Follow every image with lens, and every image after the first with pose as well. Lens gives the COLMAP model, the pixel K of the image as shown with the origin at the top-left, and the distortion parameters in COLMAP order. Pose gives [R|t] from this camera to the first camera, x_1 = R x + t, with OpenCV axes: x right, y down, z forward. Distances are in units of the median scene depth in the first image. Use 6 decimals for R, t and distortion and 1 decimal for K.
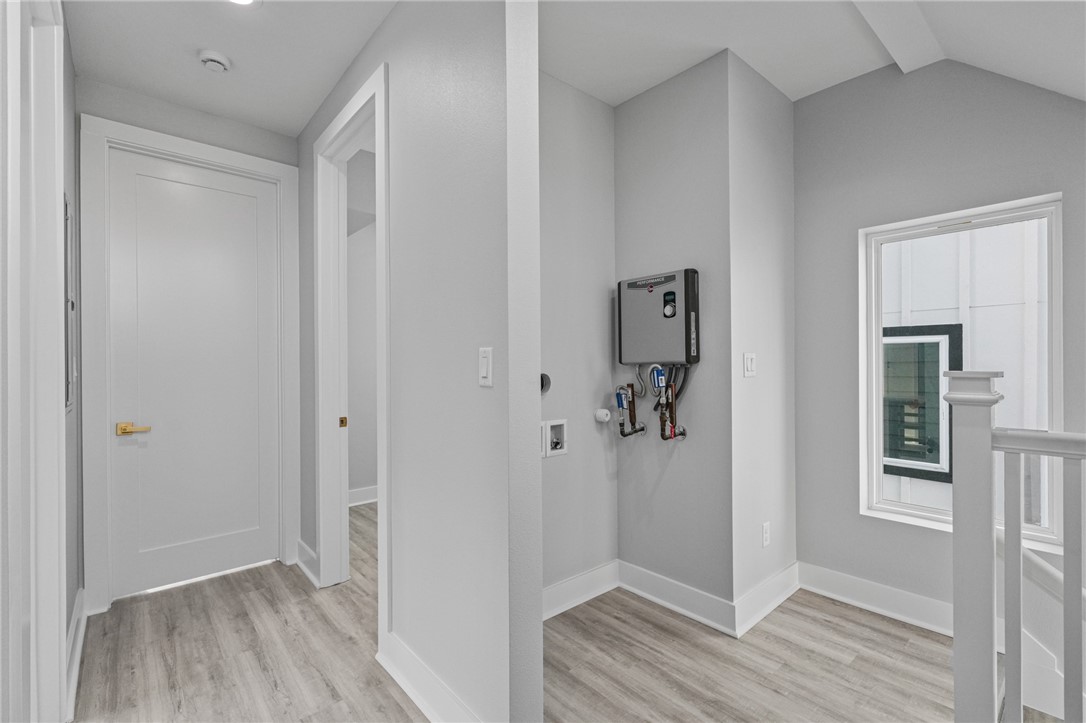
lens RADIAL K [[481.6, 0, 552.5], [0, 481.6, 364.5], [0, 0, 1]] dist [0.001599, 0.000471]
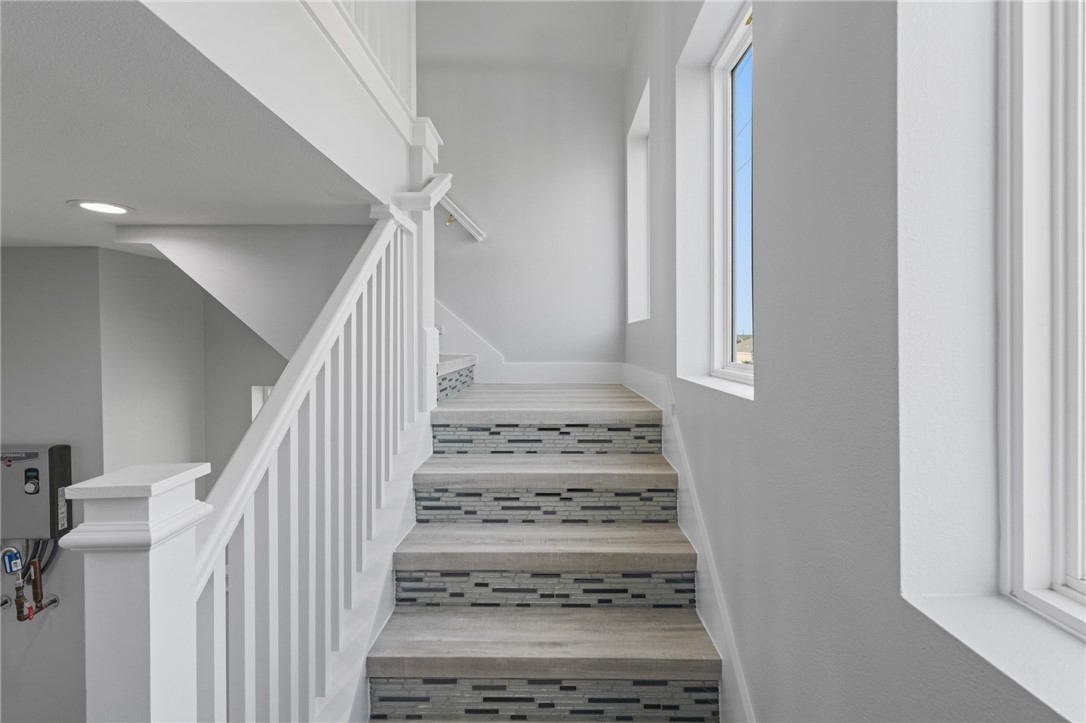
lens RADIAL K [[481.6, 0, 536.1], [0, 481.6, 342.7], [0, 0, 1]] dist [0.001599, 0.000471]
pose [[0.675787, -0.004743, 0.737081, 0.208387], [0.000007, 0.999979, 0.006428, -0.408851], [-0.737097, -0.004339, 0.675773, -0.434837]]
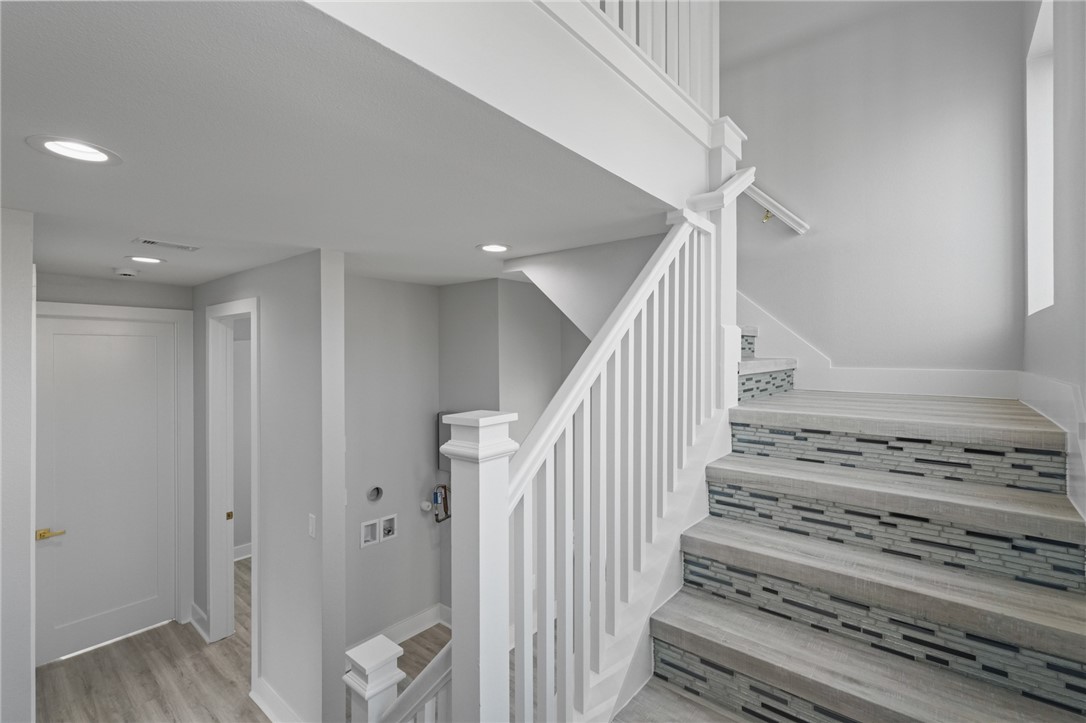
lens RADIAL K [[481.6, 0, 552.4], [0, 481.6, 354.8], [0, 0, 1]] dist [0.001599, 0.000471]
pose [[0.987712, 0.003597, 0.156243, 0.270306], [-0.003650, 0.999993, 0.000051, -0.375110], [-0.156241, -0.000621, 0.987719, -0.518394]]
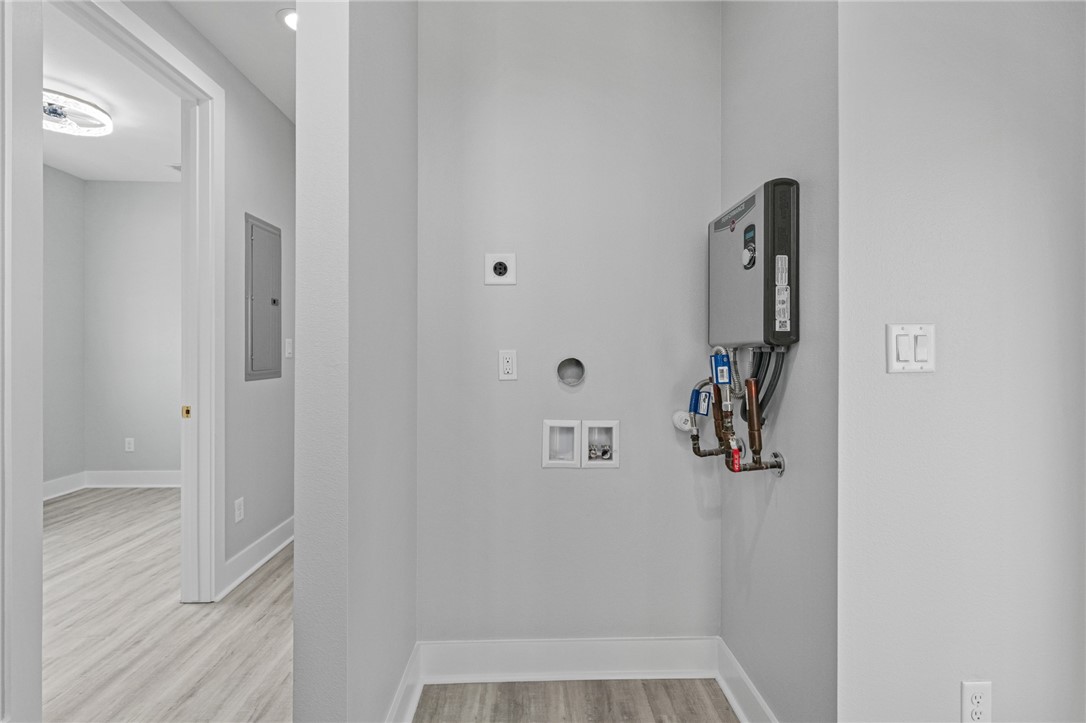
lens RADIAL K [[481.6, 0, 547.1], [0, 481.6, 350.2], [0, 0, 1]] dist [0.001599, 0.000471]
pose [[0.775031, 0.009652, -0.631849, 0.418823], [-0.009210, 0.999950, 0.003978, 0.003717], [0.631856, 0.002736, 0.775081, 0.368080]]
